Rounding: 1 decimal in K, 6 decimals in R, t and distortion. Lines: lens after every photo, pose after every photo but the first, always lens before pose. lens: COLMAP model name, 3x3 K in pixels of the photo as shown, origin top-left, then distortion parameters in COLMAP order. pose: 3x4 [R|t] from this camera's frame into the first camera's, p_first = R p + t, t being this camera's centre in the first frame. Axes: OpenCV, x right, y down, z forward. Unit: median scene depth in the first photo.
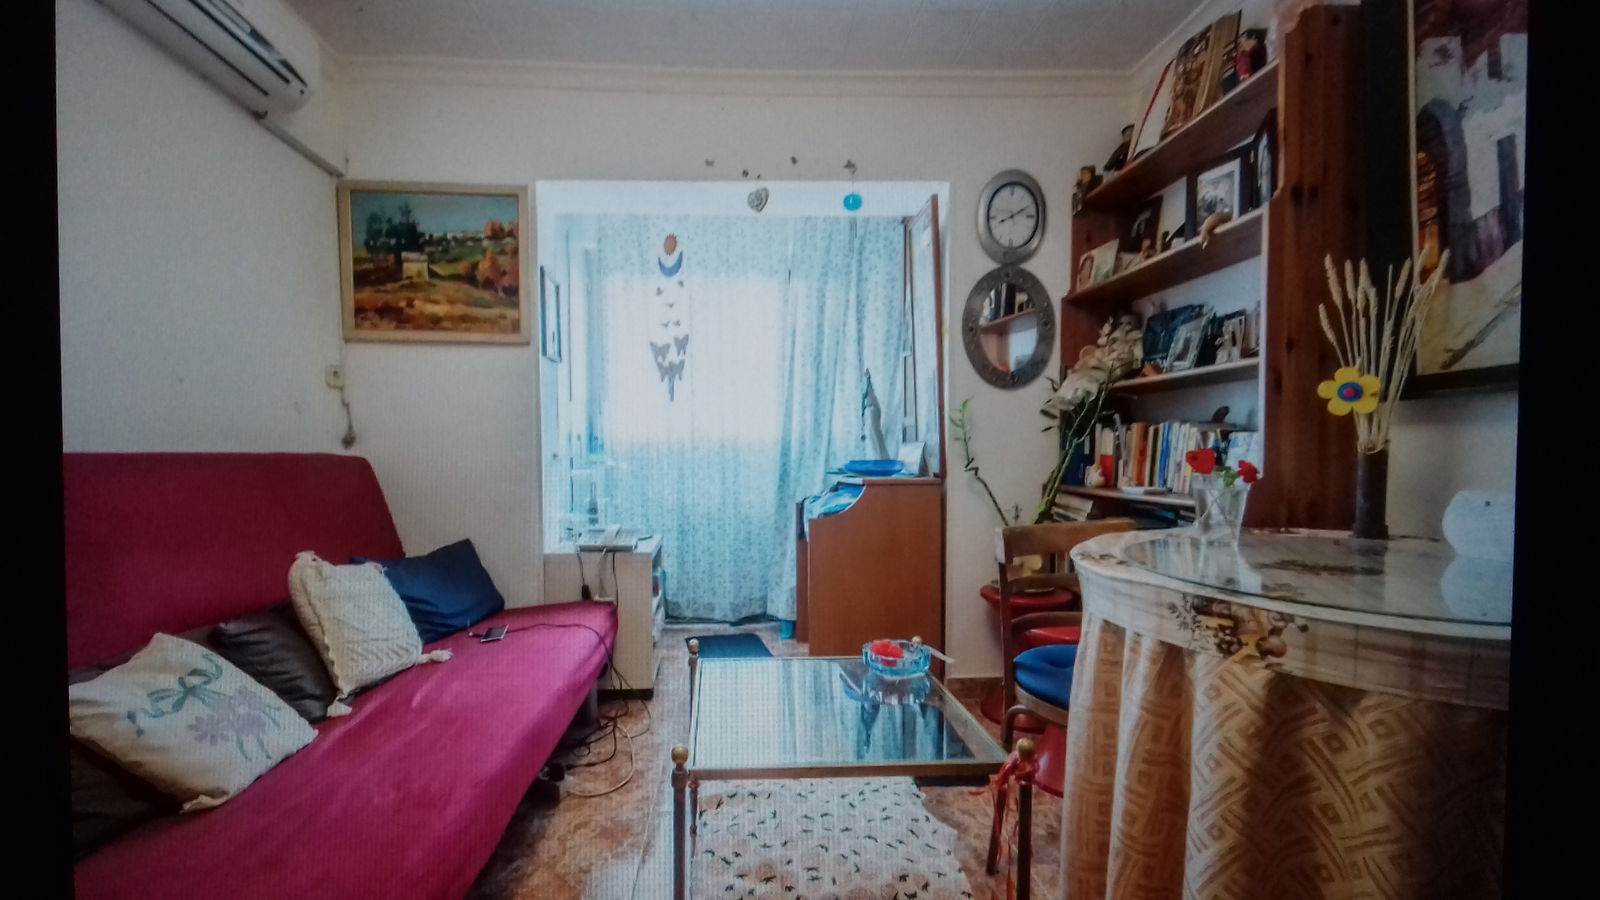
lens RADIAL K [[618.8, 0, 771.1], [0, 618.8, 456.9], [0, 0, 1]] dist [0.000701, 0.000102]
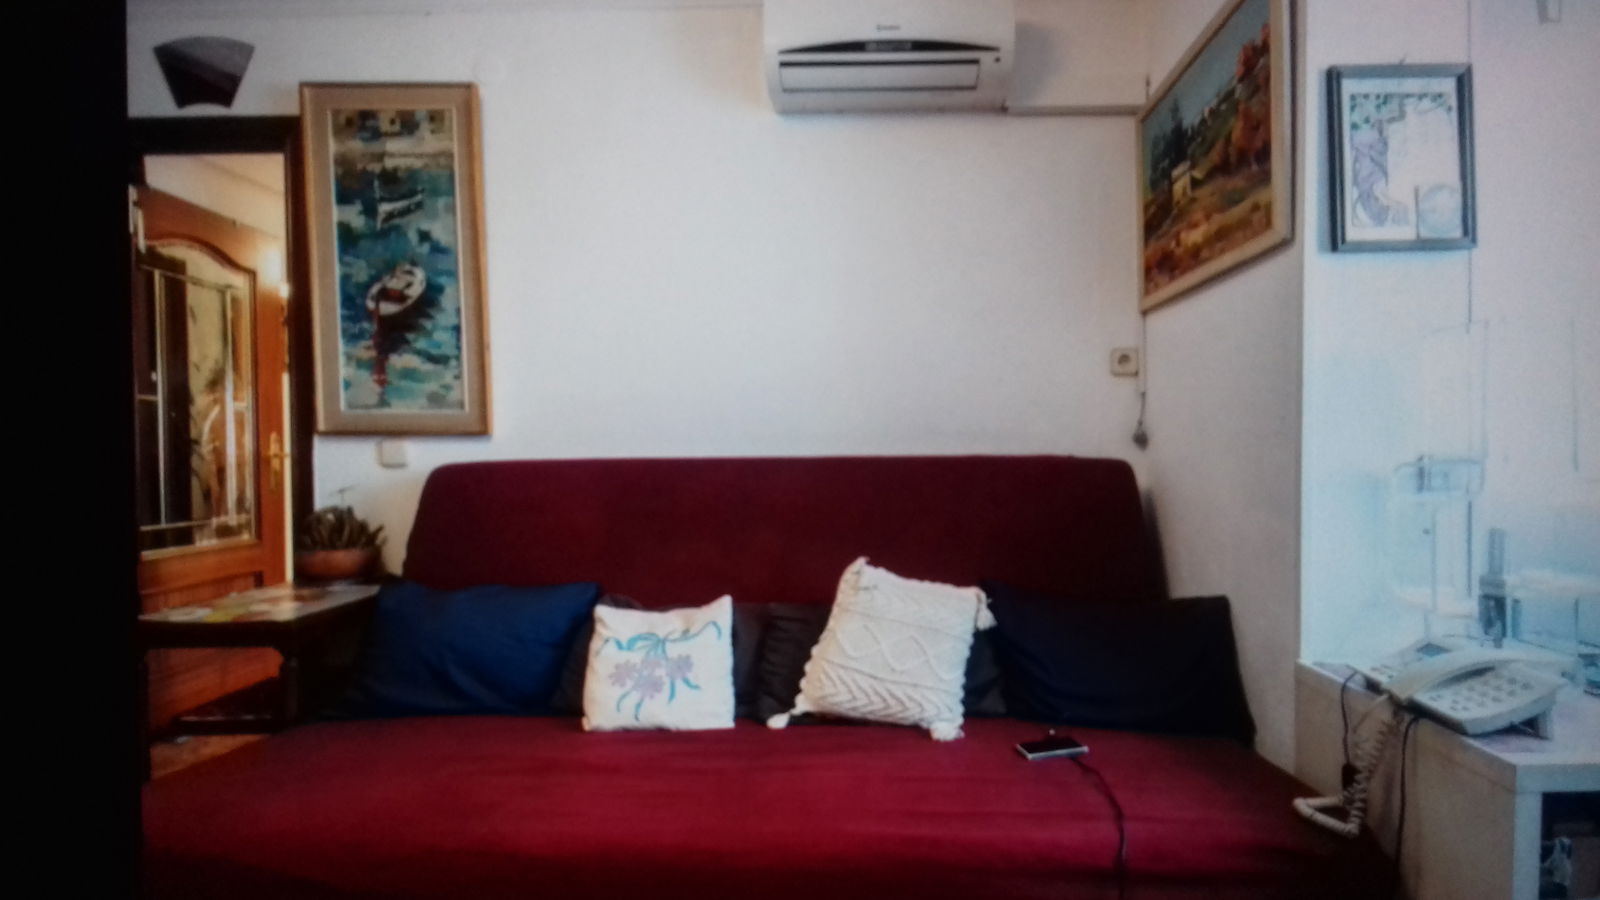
lens RADIAL K [[618.8, 0, 771.1], [0, 618.8, 456.9], [0, 0, 1]] dist [0.000701, 0.000102]
pose [[-0.079730, 0.006110, -0.996798, 0.149020], [-0.002783, 0.999976, 0.006352, -0.007599], [0.996813, 0.003280, -0.079711, 0.608605]]
